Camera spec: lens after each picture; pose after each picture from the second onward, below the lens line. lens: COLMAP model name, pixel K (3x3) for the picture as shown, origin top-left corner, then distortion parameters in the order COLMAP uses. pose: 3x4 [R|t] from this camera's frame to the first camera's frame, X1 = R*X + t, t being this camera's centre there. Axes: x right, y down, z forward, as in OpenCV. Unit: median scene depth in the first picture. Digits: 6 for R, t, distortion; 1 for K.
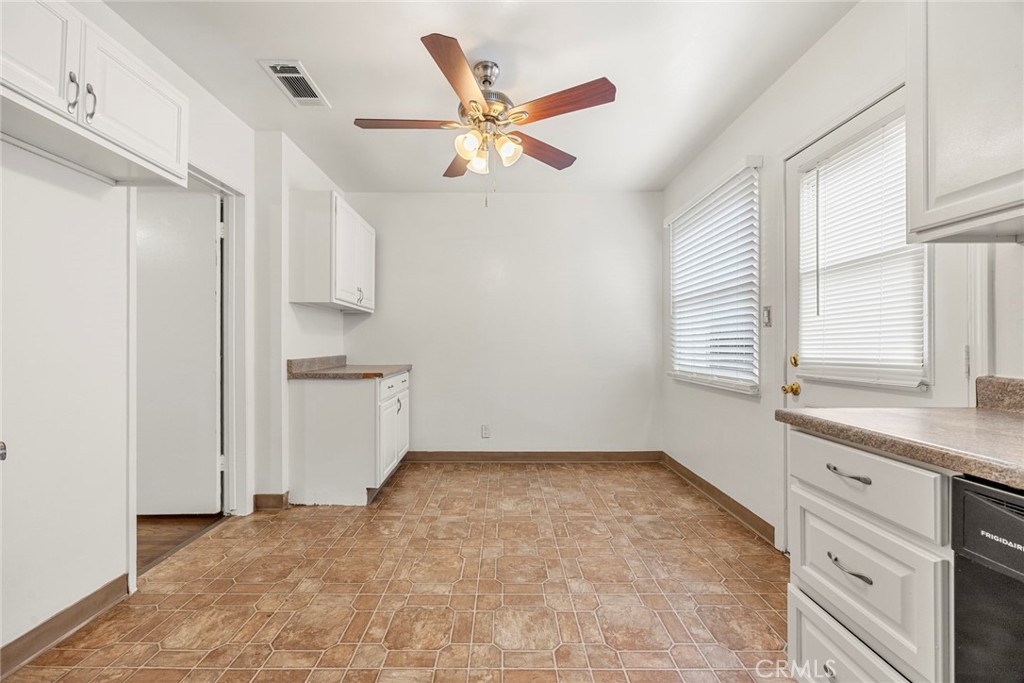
lens RADIAL K [[390.1, 0, 510.9], [0, 390.1, 343.6], [0, 0, 1]] dist [-0.005053, -0.000315]
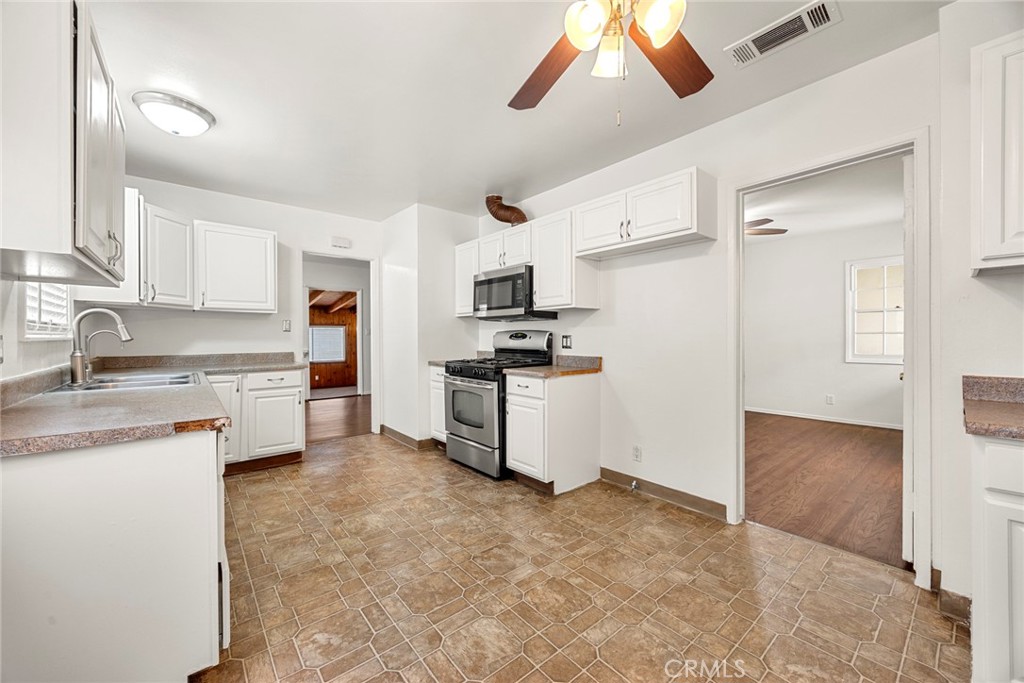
lens RADIAL K [[390.1, 0, 503.9], [0, 390.1, 341.0], [0, 0, 1]] dist [-0.005053, -0.000315]
pose [[-0.783731, 0.010493, -0.621012, 0.593658], [0.005406, 0.999935, 0.010072, -0.034278], [0.621077, 0.004536, -0.783736, 1.808582]]
